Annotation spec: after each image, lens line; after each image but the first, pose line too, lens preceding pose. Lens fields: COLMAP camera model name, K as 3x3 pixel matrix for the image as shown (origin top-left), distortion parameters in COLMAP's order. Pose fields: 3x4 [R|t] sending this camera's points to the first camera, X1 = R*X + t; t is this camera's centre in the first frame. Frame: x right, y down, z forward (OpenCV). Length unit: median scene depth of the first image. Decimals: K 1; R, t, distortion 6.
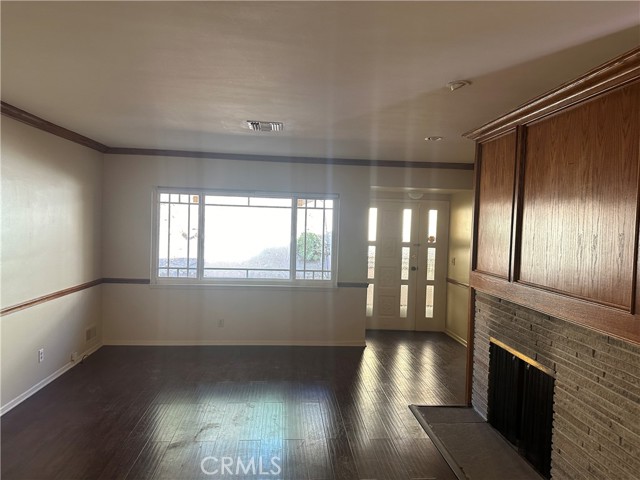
lens RADIAL K [[449.0, 0, 320.1], [0, 449.0, 238.9], [0, 0, 1]] dist [0.034857, -0.035480]
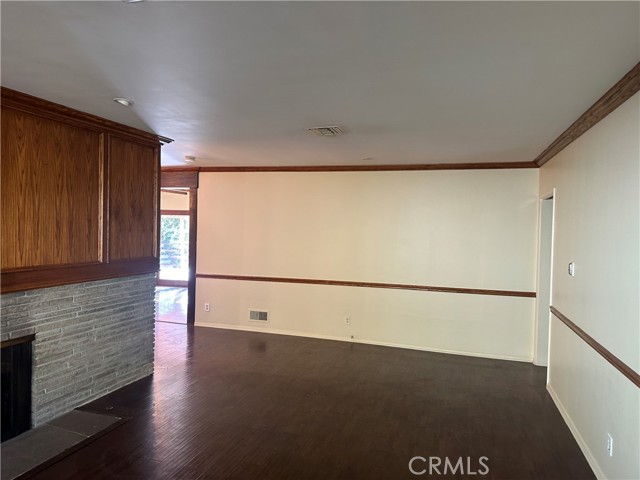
lens RADIAL K [[449.0, 0, 321.0], [0, 449.0, 239.1], [0, 0, 1]] dist [0.034857, -0.035480]
pose [[-0.929607, -0.060739, 0.363512, -0.695968], [-0.039731, 0.997094, 0.064999, -0.076344], [-0.366404, 0.045981, -0.929319, 2.085437]]
